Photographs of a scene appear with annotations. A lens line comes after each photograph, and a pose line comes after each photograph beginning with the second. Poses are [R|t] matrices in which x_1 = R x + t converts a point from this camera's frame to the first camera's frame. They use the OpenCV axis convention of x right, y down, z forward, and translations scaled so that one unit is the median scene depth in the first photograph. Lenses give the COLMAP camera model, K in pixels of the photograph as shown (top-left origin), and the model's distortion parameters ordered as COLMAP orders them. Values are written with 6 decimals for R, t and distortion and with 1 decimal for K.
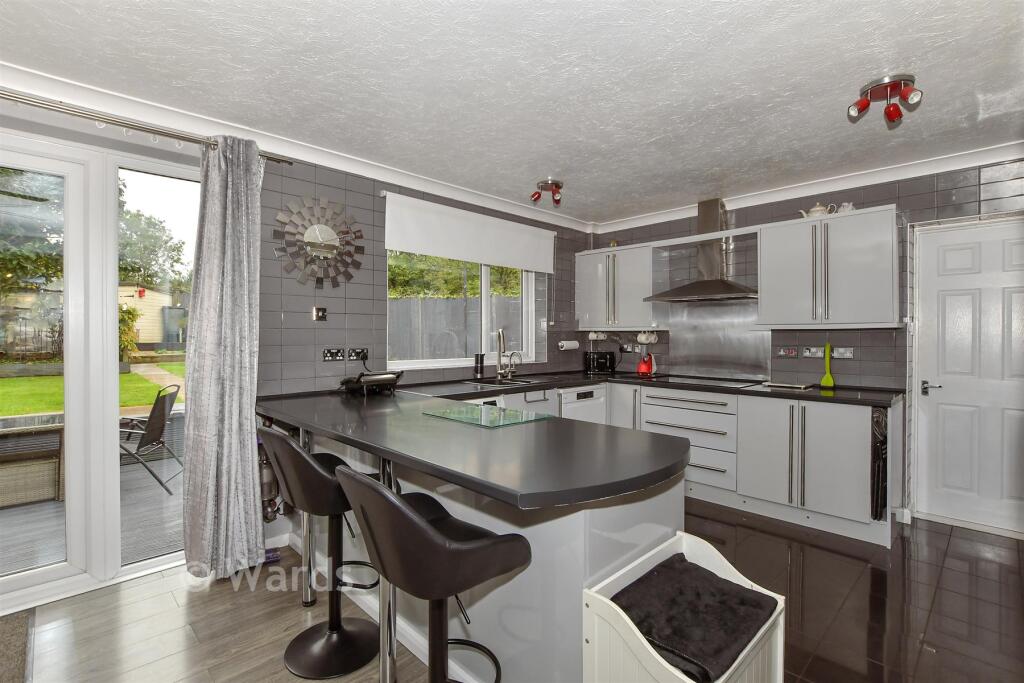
lens RADIAL K [[483.3, 0, 508.8], [0, 483.3, 339.9], [0, 0, 1]] dist [0.001024, 0.000239]
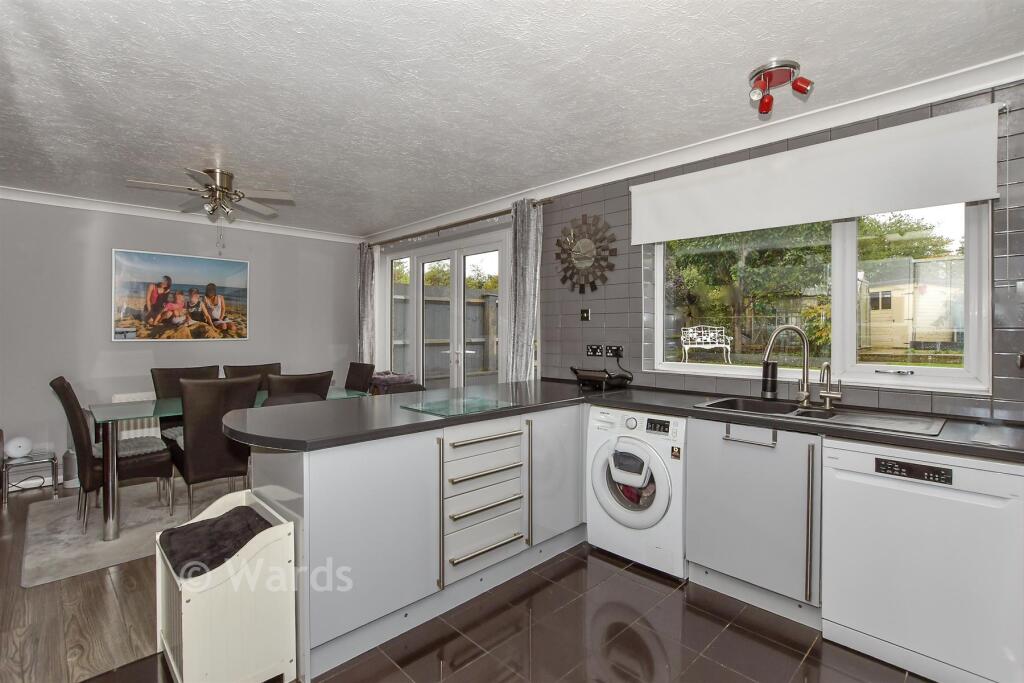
lens RADIAL K [[483.3, 0, 508.8], [0, 483.3, 335.0], [0, 0, 1]] dist [0.001024, 0.000239]
pose [[0.002946, 0.008088, -0.999963, 0.744822], [-0.014140, 0.999868, 0.008046, -0.011539], [0.999896, 0.014116, 0.003060, 0.772577]]
